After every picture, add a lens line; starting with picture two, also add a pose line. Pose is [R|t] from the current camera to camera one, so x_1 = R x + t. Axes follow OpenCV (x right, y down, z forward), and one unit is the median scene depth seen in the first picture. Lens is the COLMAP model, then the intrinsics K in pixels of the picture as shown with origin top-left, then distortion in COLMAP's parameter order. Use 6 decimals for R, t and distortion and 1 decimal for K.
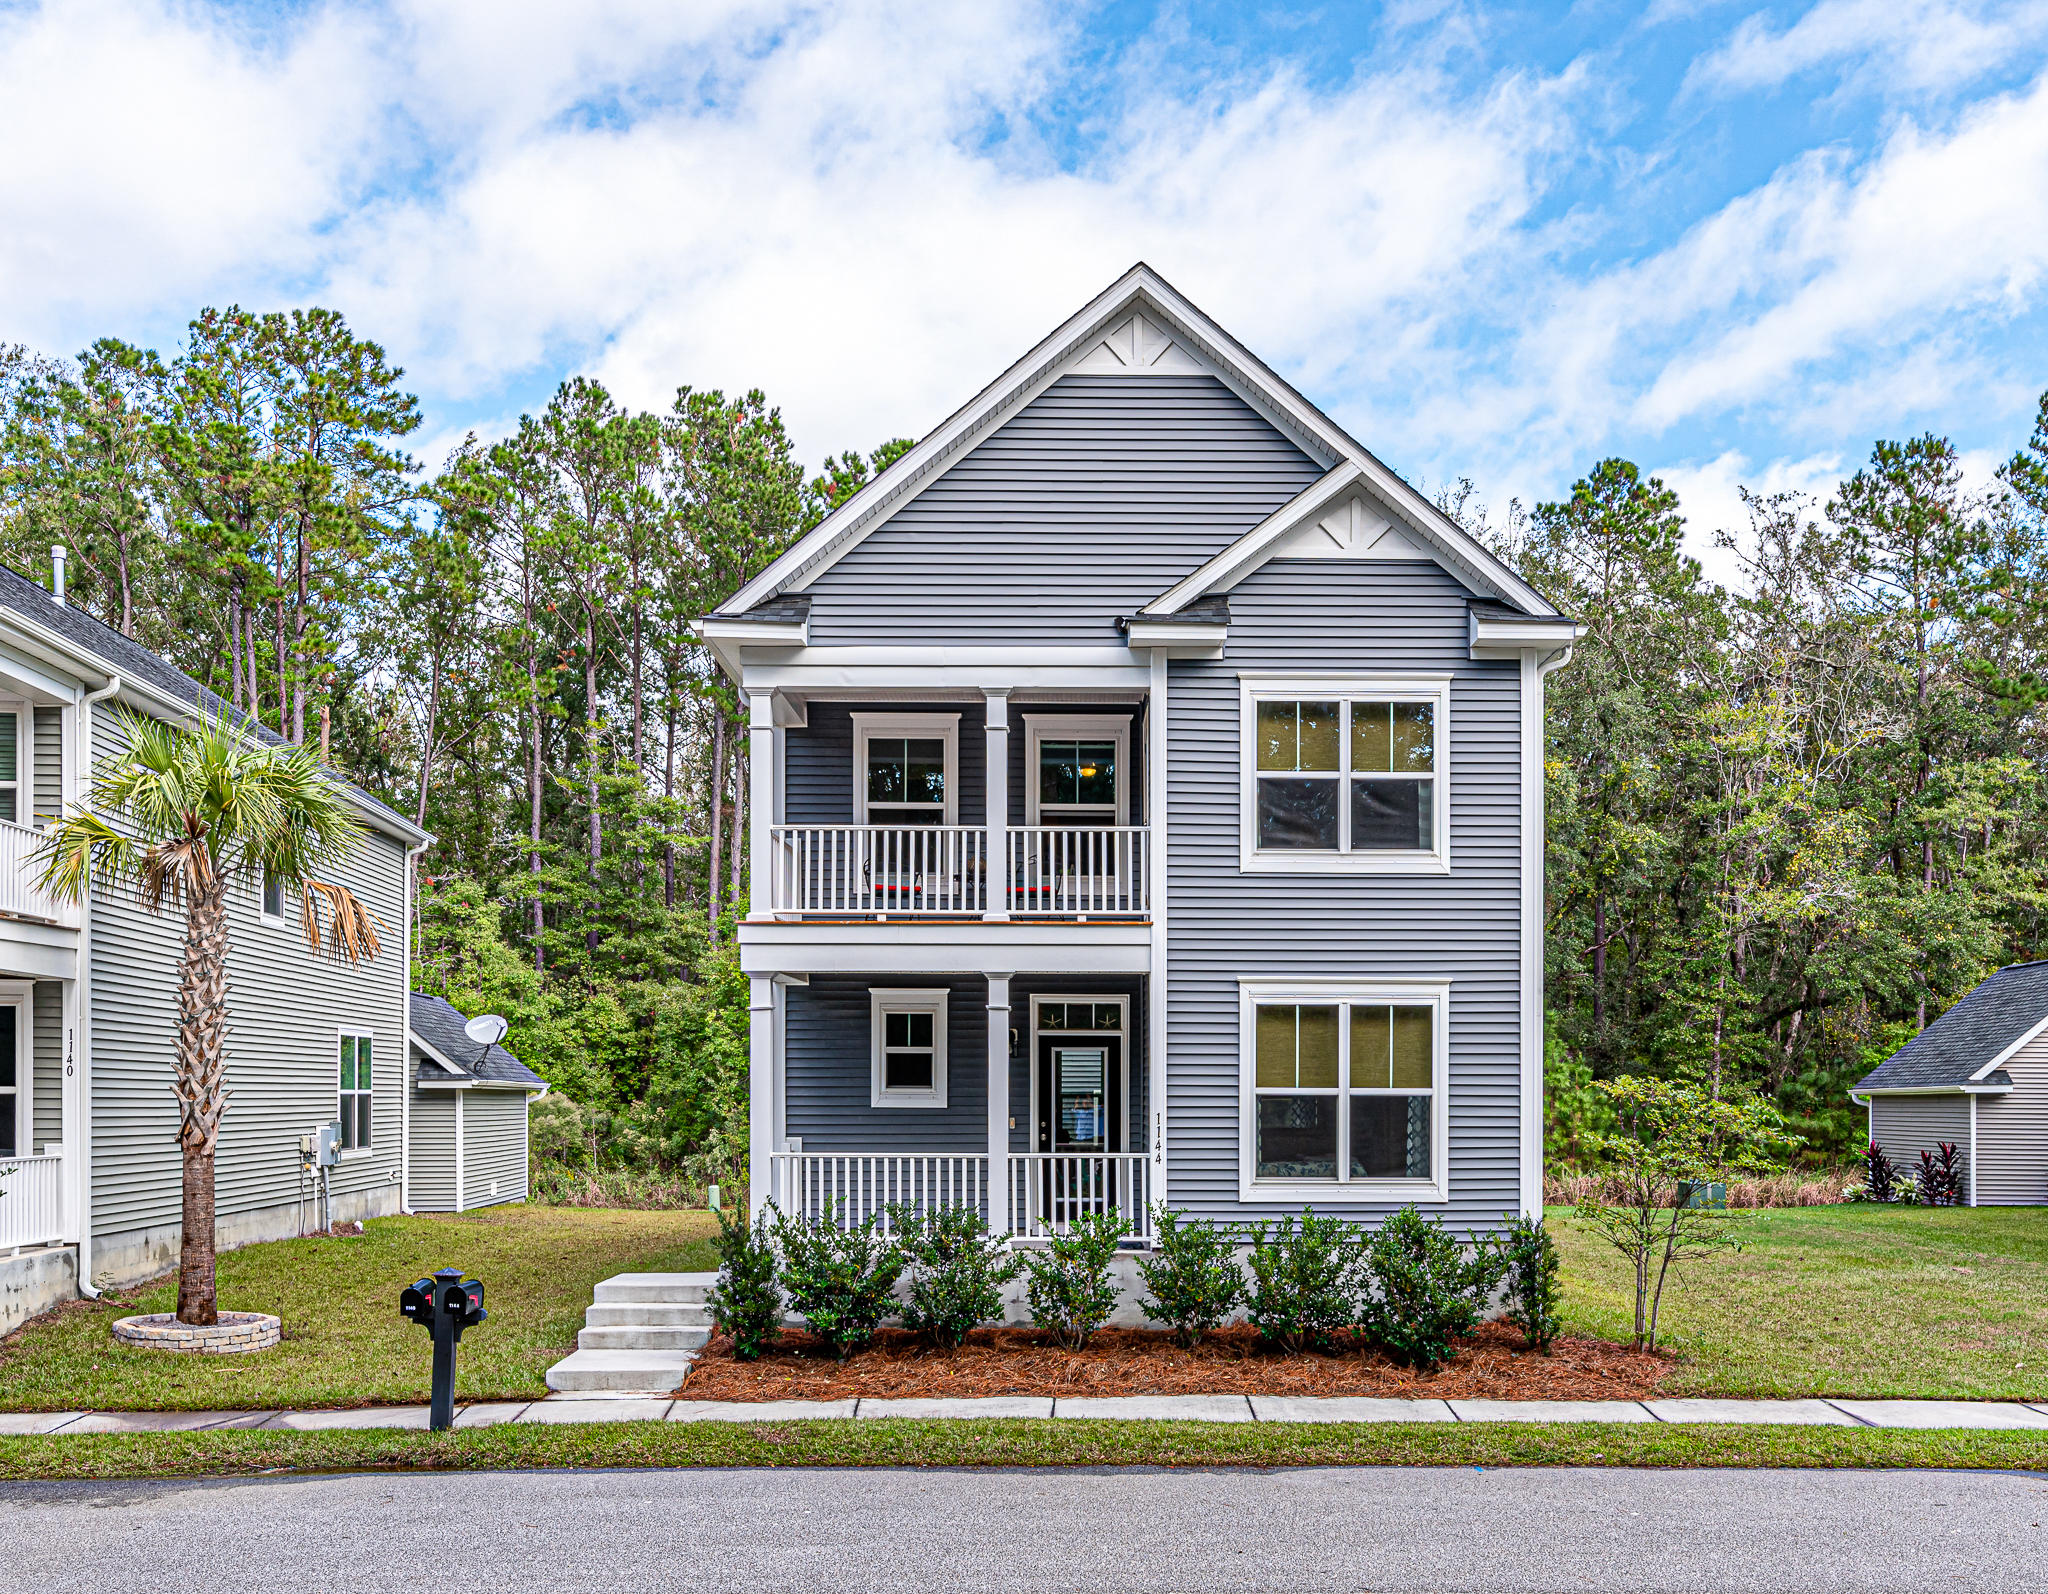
lens RADIAL K [[1785.2, 0, 1023.9], [0, 1785.2, 934.4], [0, 0, 1]] dist [0.000705, -0.006672]
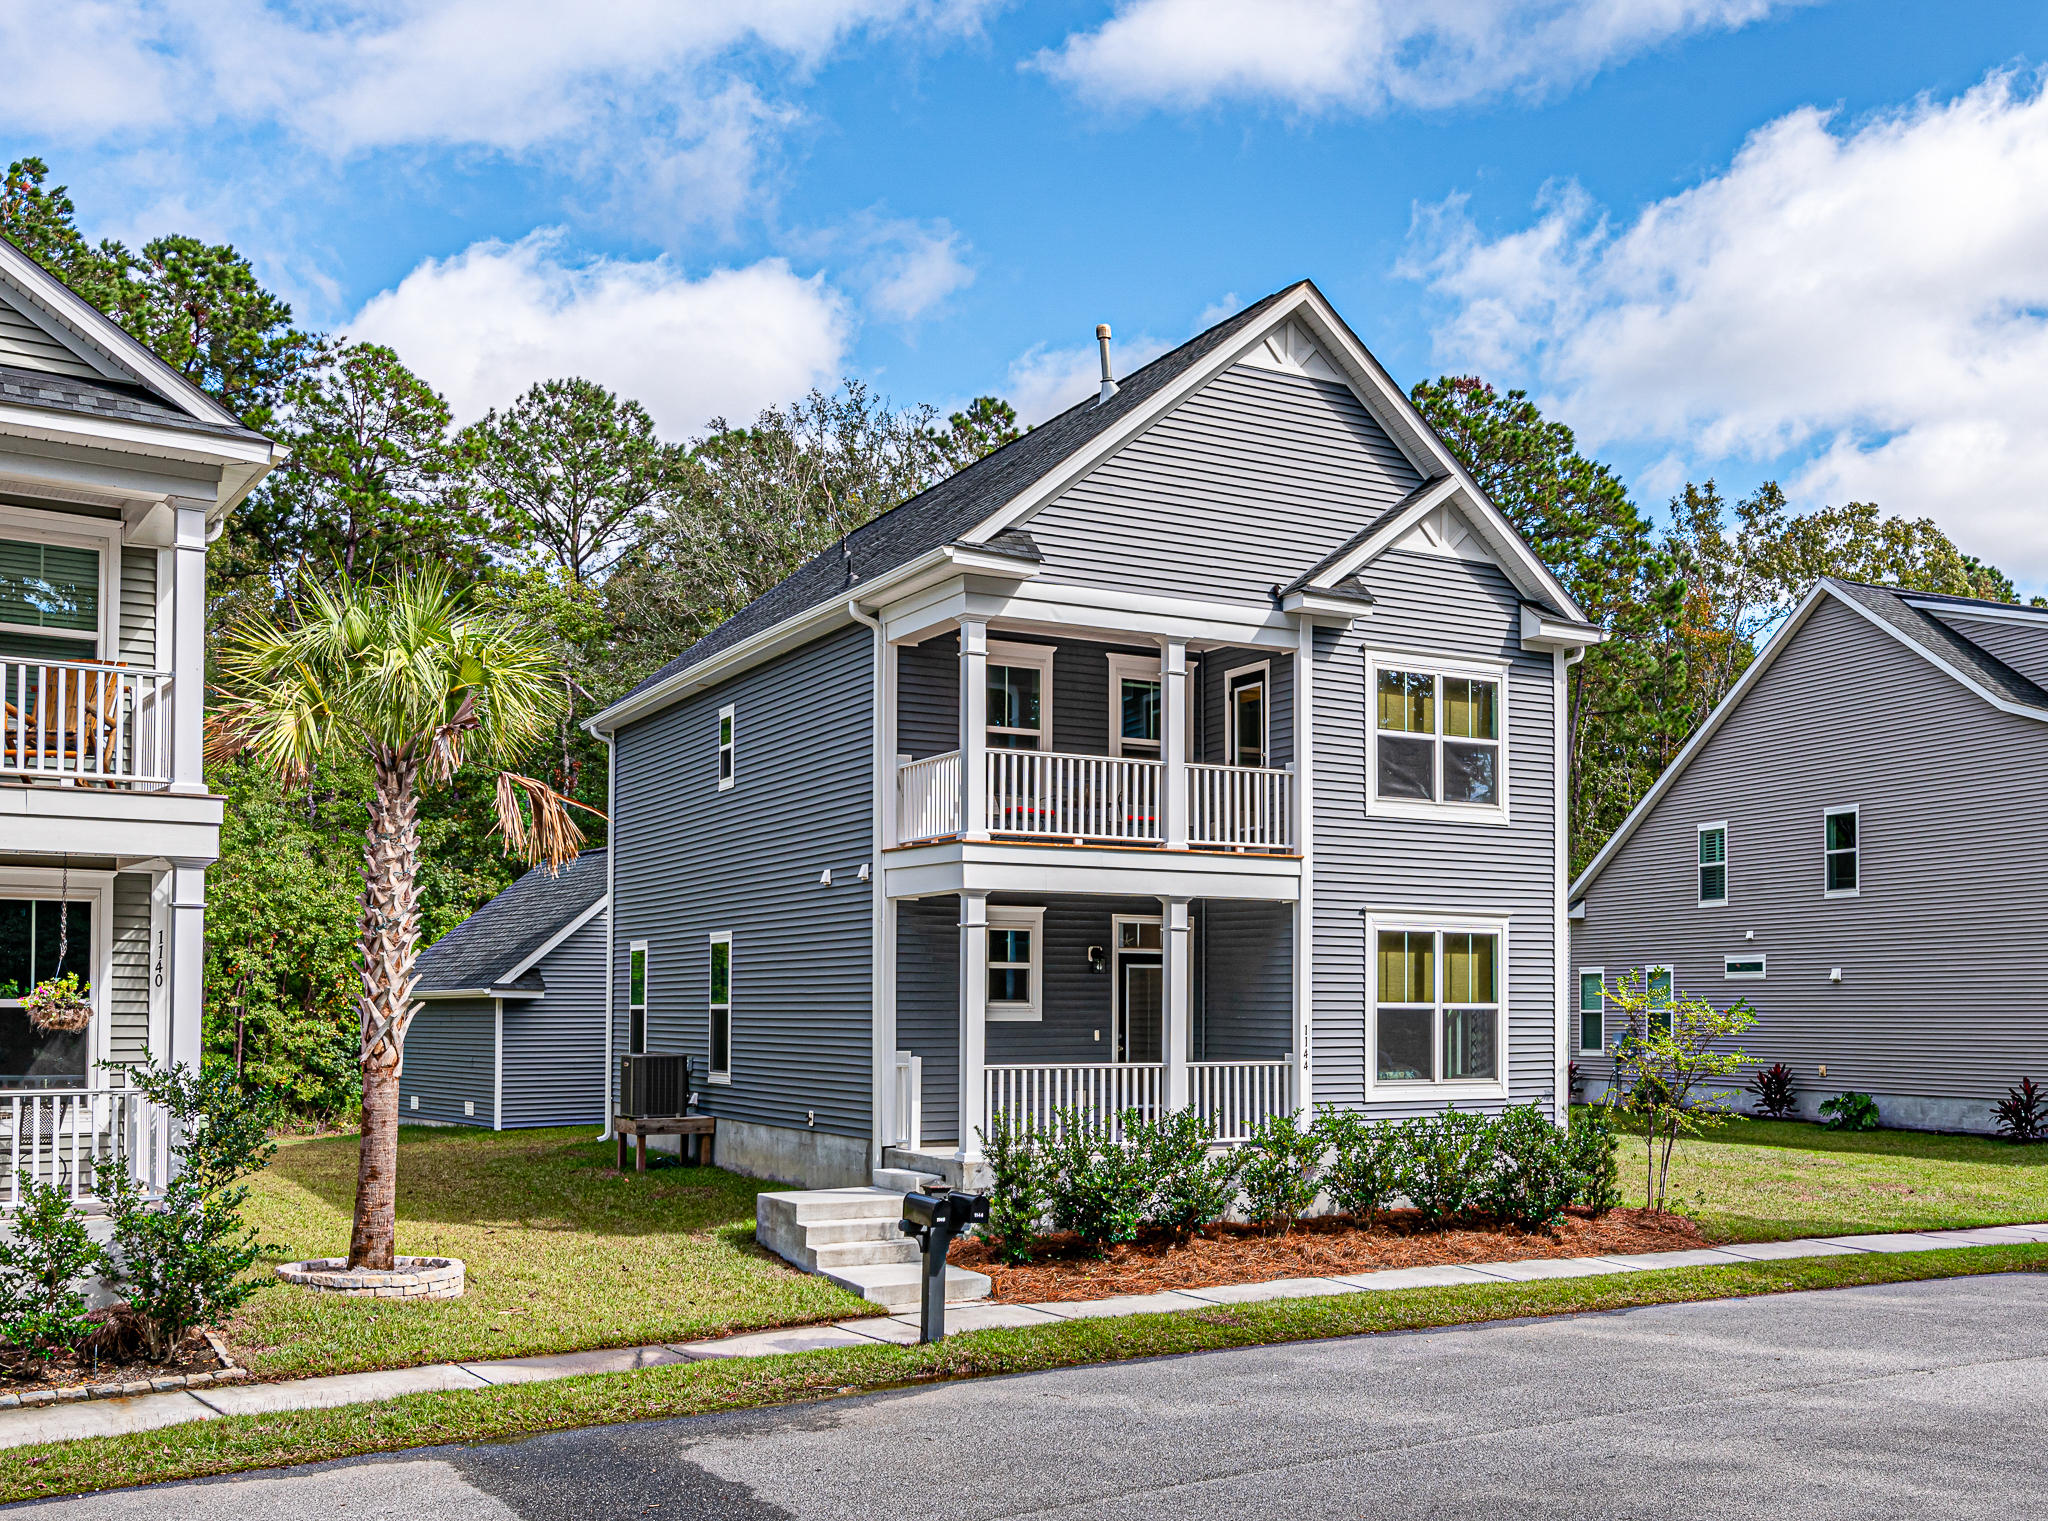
lens RADIAL K [[1907.1, 0, 1024.0], [0, 1907.1, 760.5], [0, 0, 1]] dist [-0.004976, 0.004452]
pose [[0.883021, 0.060008, 0.465482, -0.649943], [-0.042787, 0.997955, -0.047485, -0.002345], [-0.467379, 0.022014, 0.883783, 0.009914]]
